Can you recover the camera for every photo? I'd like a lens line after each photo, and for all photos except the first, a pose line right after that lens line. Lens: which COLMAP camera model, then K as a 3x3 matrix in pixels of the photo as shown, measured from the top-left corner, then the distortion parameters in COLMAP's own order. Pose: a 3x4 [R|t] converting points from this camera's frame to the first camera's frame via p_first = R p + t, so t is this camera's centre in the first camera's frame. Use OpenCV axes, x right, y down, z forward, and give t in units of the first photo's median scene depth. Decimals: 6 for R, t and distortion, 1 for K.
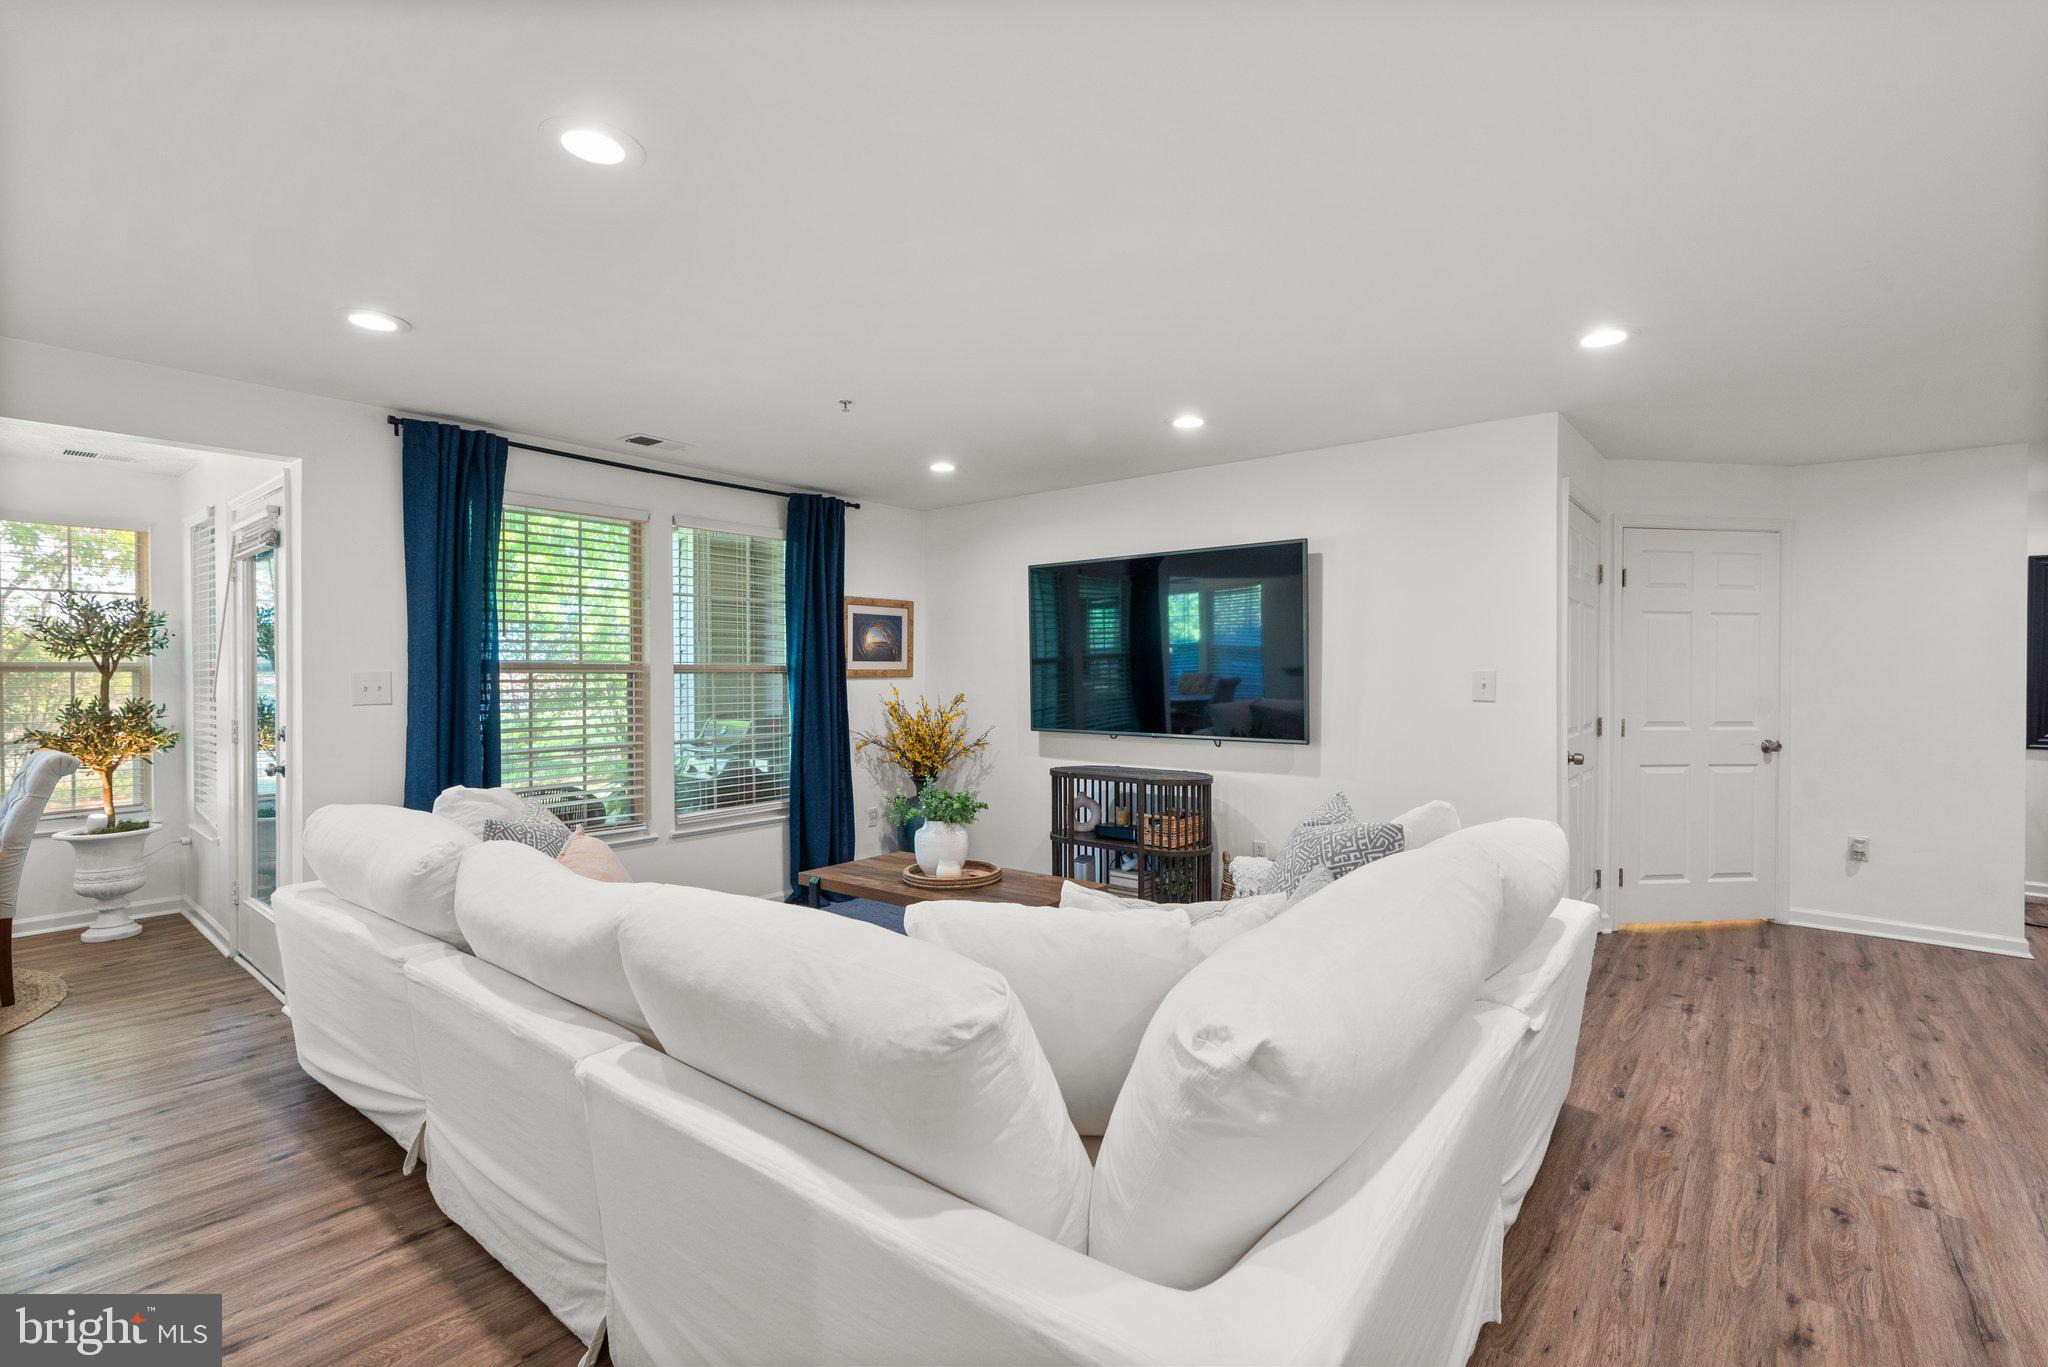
lens RADIAL K [[914.4, 0, 1024.0], [0, 914.4, 683.5], [0, 0, 1]] dist [0.005747, 0.000064]
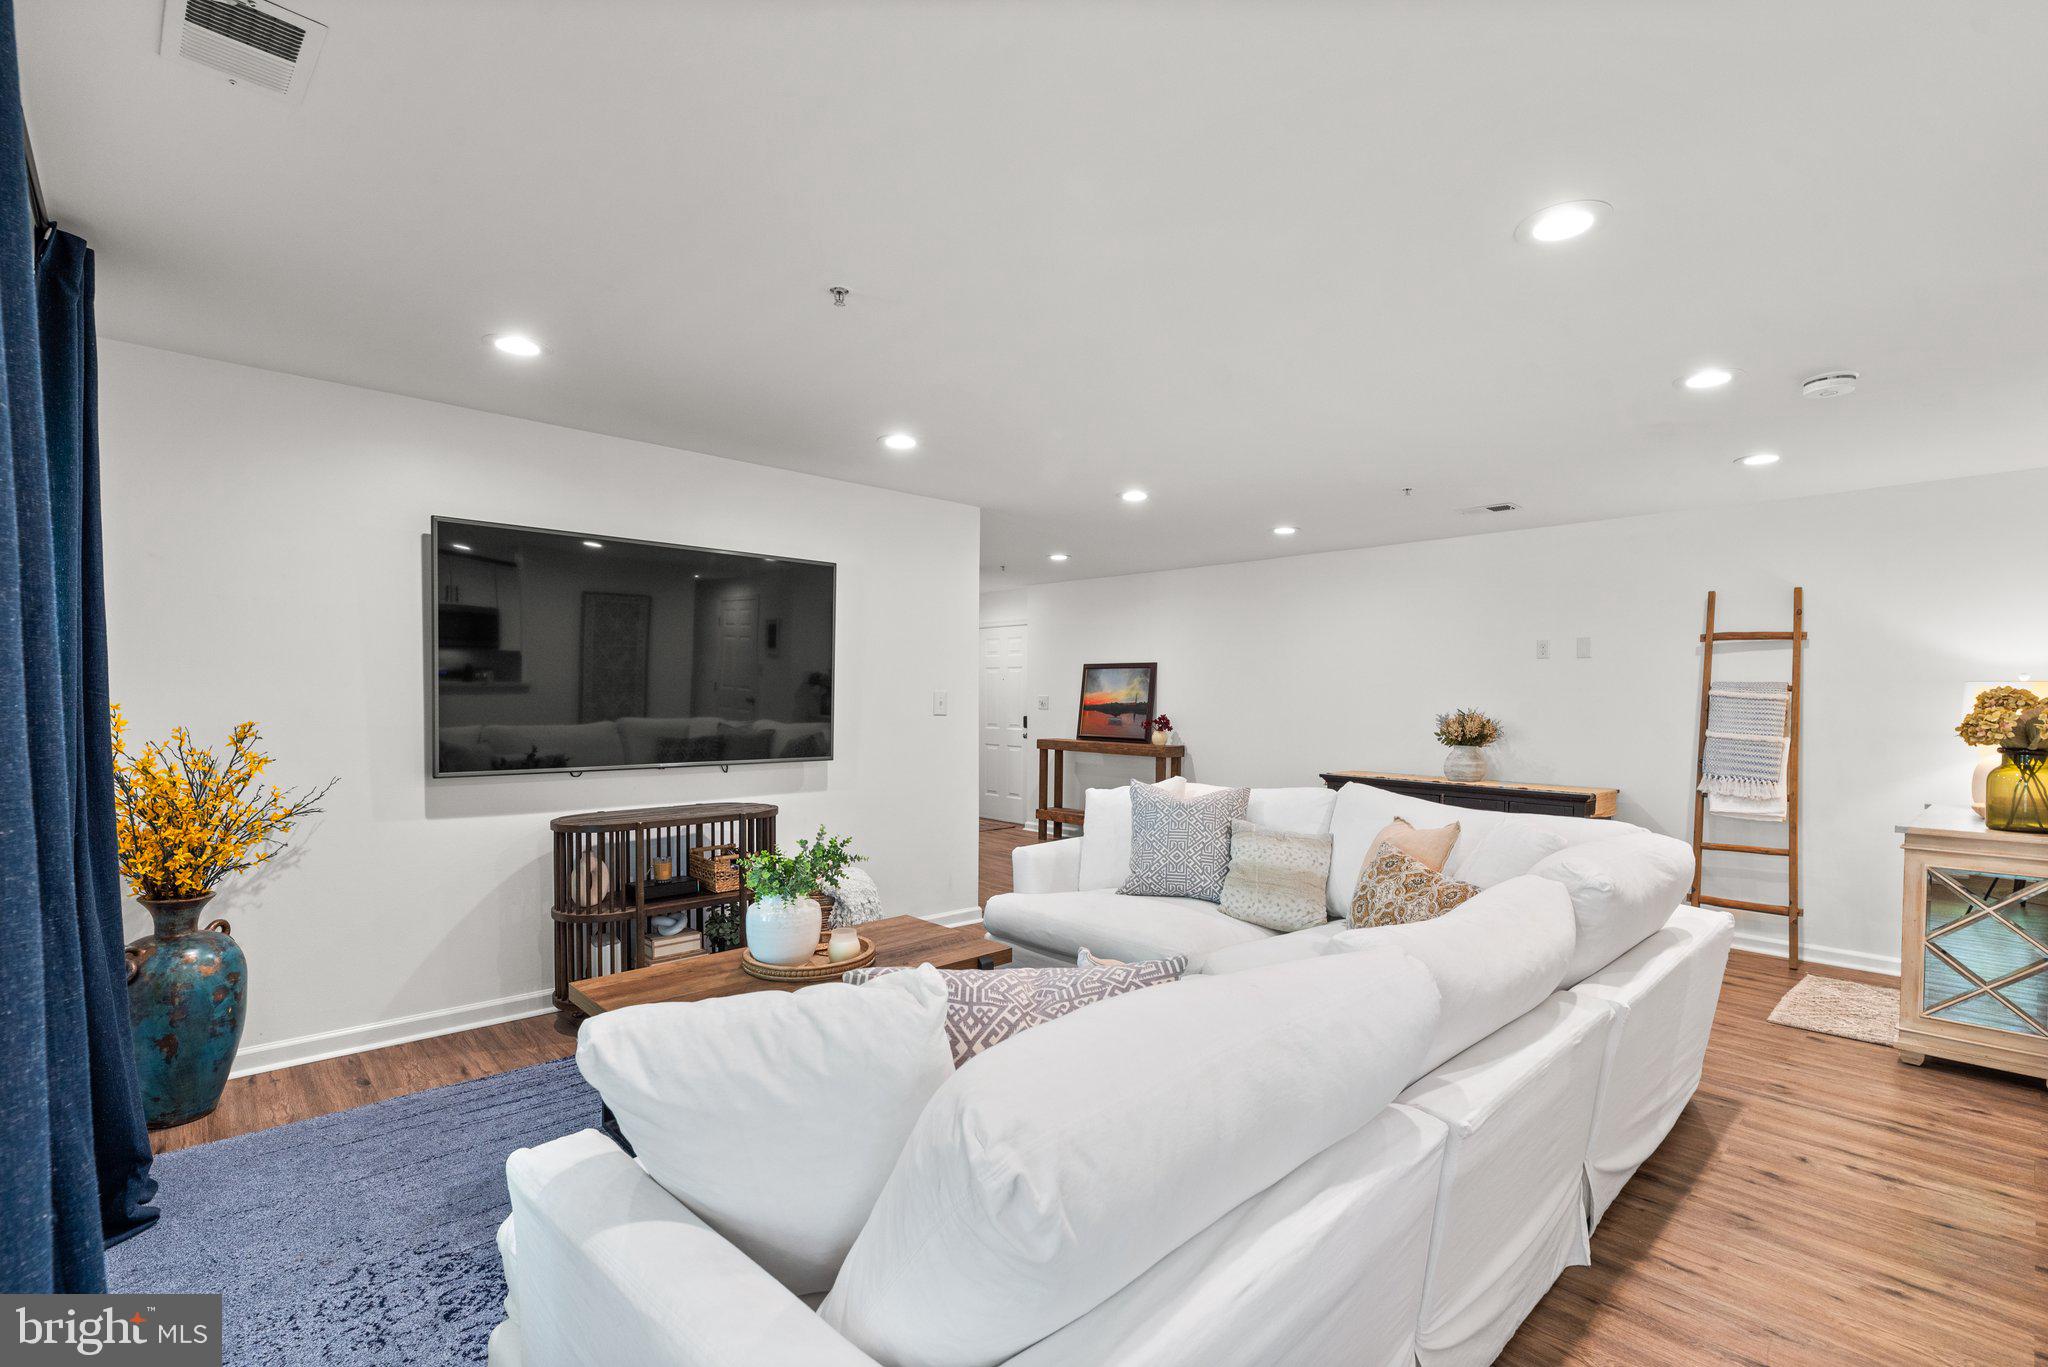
lens RADIAL K [[922.5, 0, 1020.8], [0, 922.5, 722.1], [0, 0, 1]] dist [0.000462, -0.000081]
pose [[0.128631, -0.026524, 0.991338, -0.718769], [-0.001404, 0.999636, 0.026928, -0.006251], [-0.991692, -0.004856, 0.128547, 0.651751]]
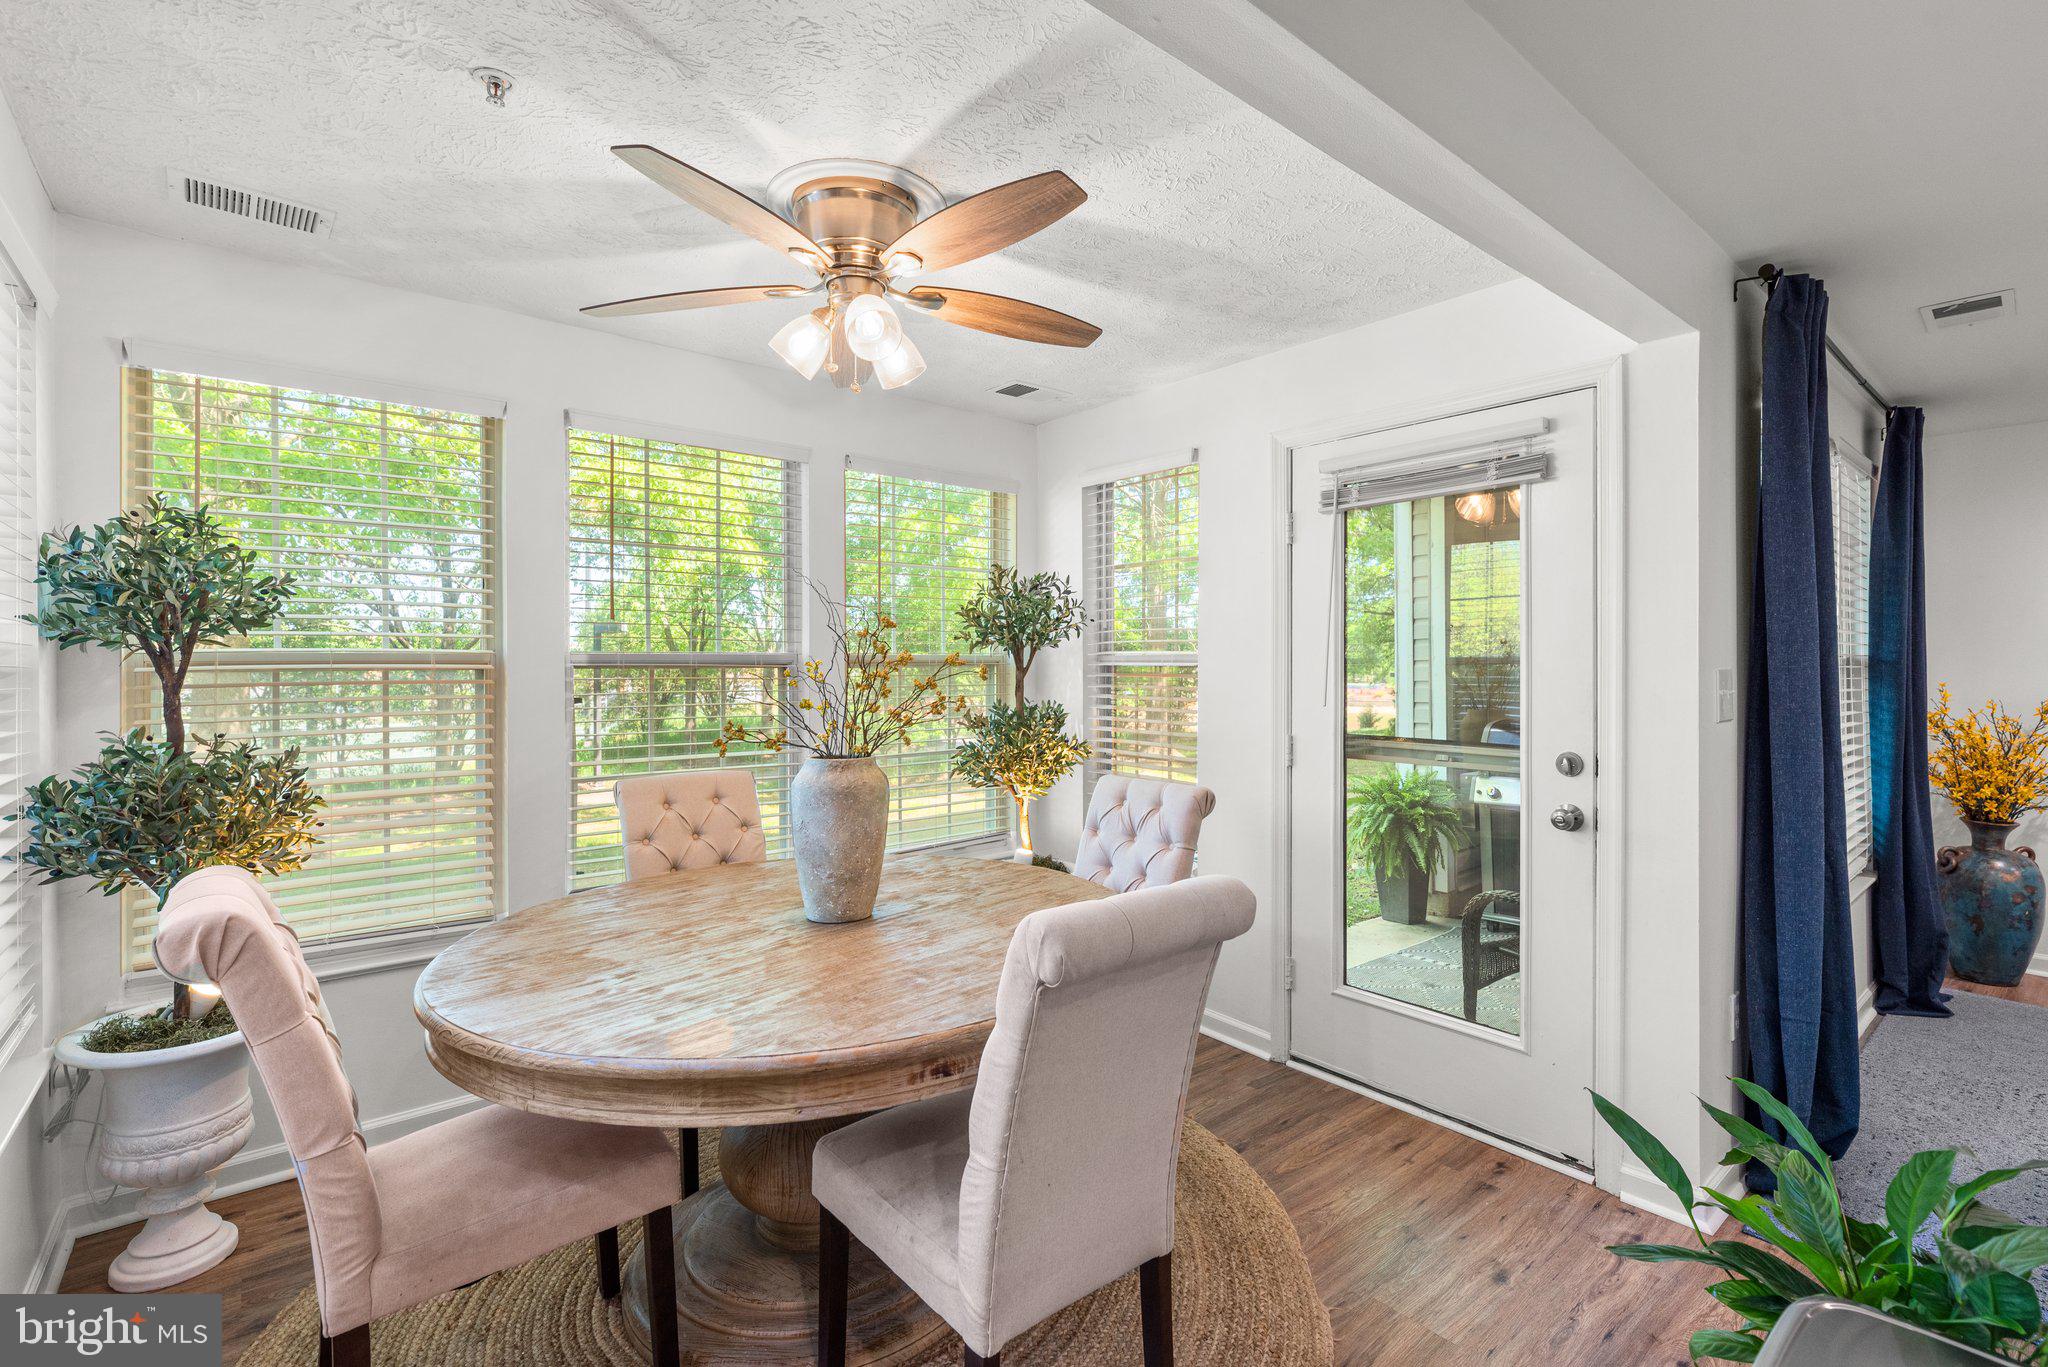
lens RADIAL K [[921.7, 0, 1029.9], [0, 921.7, 666.0], [0, 0, 1]] dist [-0.000146, 0.000020]
pose [[0.982346, 0.000091, -0.187071, -0.917342], [-0.002030, 0.999946, -0.010175, -0.006776], [0.187060, 0.010375, 0.982294, 0.243876]]
